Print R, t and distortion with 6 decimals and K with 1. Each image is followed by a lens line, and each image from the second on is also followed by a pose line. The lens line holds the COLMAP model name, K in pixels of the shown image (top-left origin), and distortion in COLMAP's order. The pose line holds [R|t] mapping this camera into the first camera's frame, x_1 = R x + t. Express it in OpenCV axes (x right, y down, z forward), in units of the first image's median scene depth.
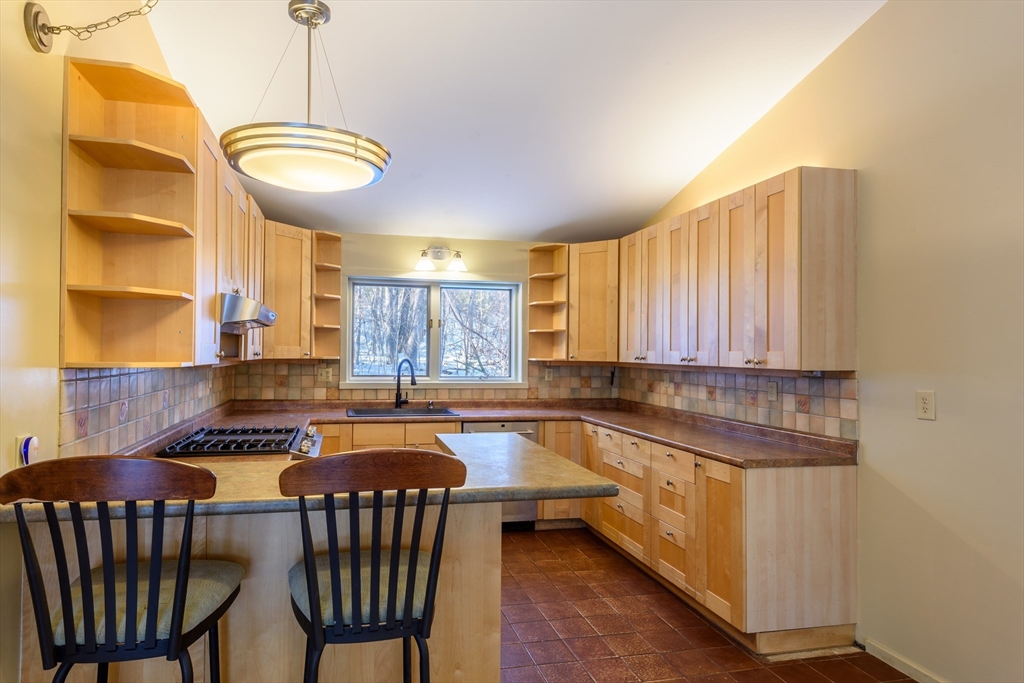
lens RADIAL K [[593.8, 0, 467.1], [0, 593.8, 349.4], [0, 0, 1]] dist [0.021521, -0.005808]
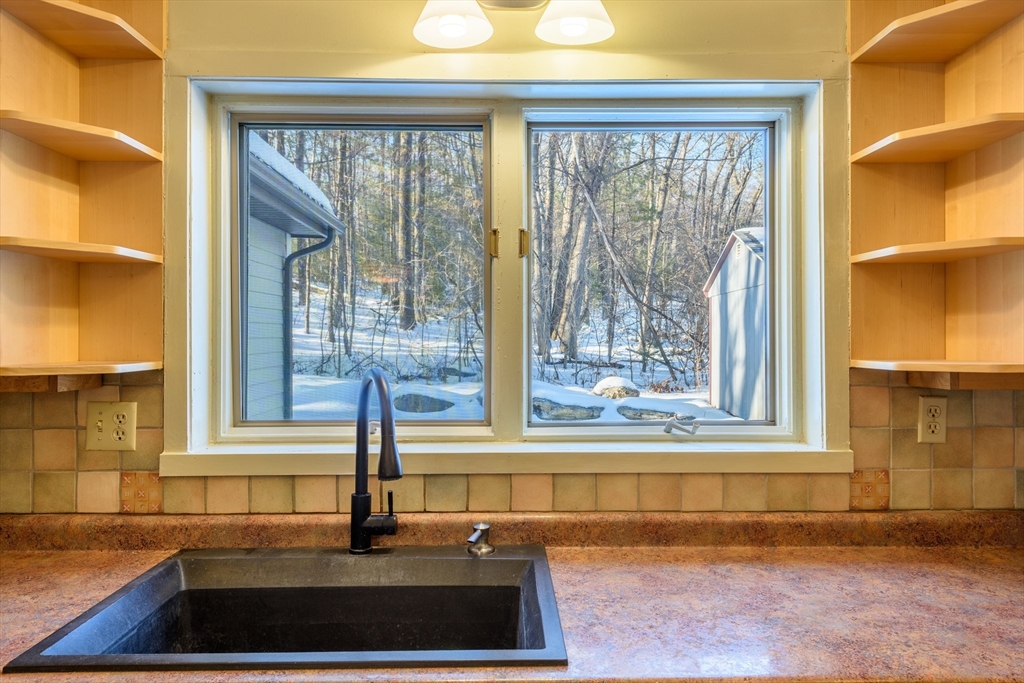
lens RADIAL K [[675.5, 0, 517.5], [0, 675.5, 337.1], [0, 0, 1]] dist [0.007625, -0.002903]
pose [[0.982083, -0.013592, -0.187960, 0.013236], [0.014010, 0.999901, 0.000897, 0.002368], [0.187930, -0.003514, 0.982176, 0.707002]]
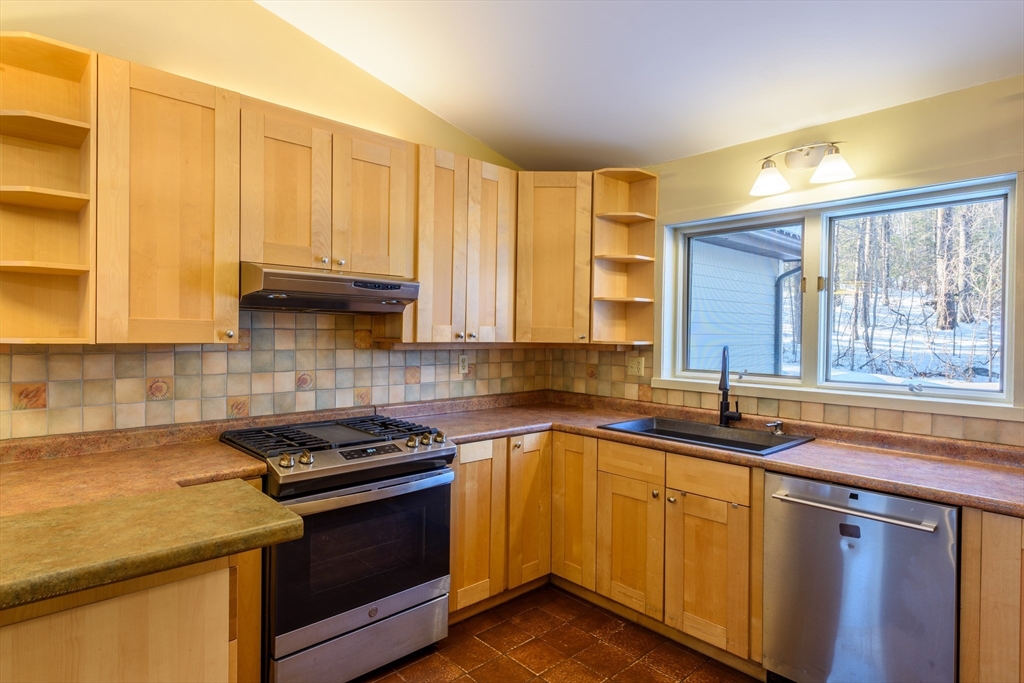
lens RADIAL K [[564.0, 0, 507.6], [0, 564.0, 340.7], [0, 0, 1]] dist [0.020529, -0.010991]
pose [[0.506951, 0.007787, -0.861940, 0.273724], [-0.002926, 0.999969, 0.007312, 0.006749], [0.861970, -0.001185, 0.506958, 0.505402]]
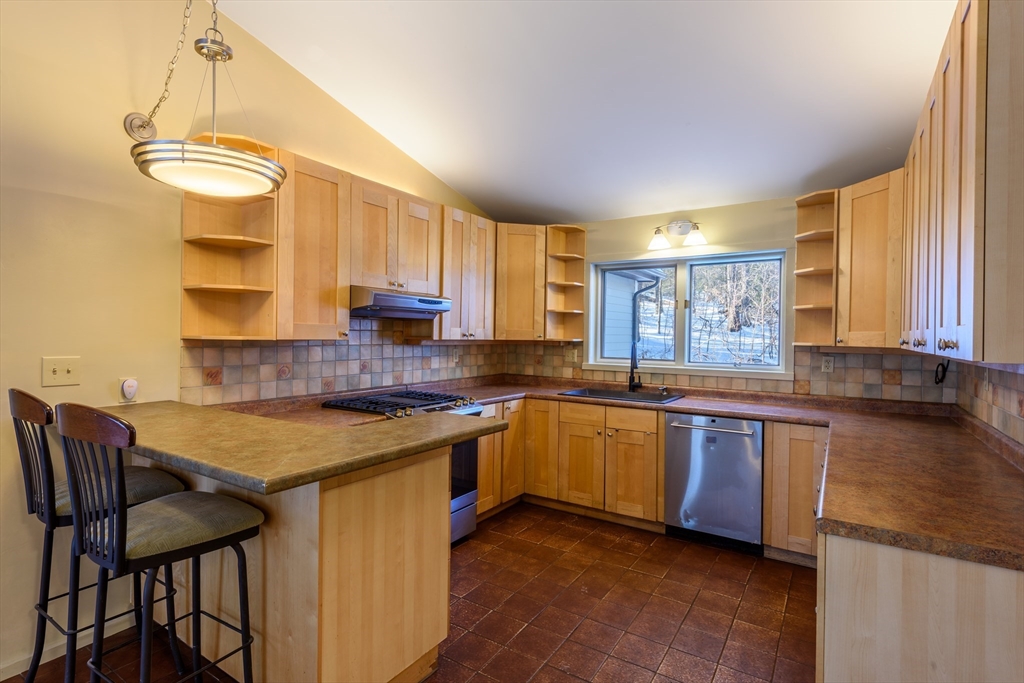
lens RADIAL K [[507.7, 0, 505.5], [0, 507.7, 341.6], [0, 0, 1]] dist [0.023045, -0.005677]
pose [[0.698796, 0.007482, -0.715282, 0.340907], [-0.002533, 0.999965, 0.007984, 0.009593], [0.715316, -0.003767, 0.698791, 0.255518]]
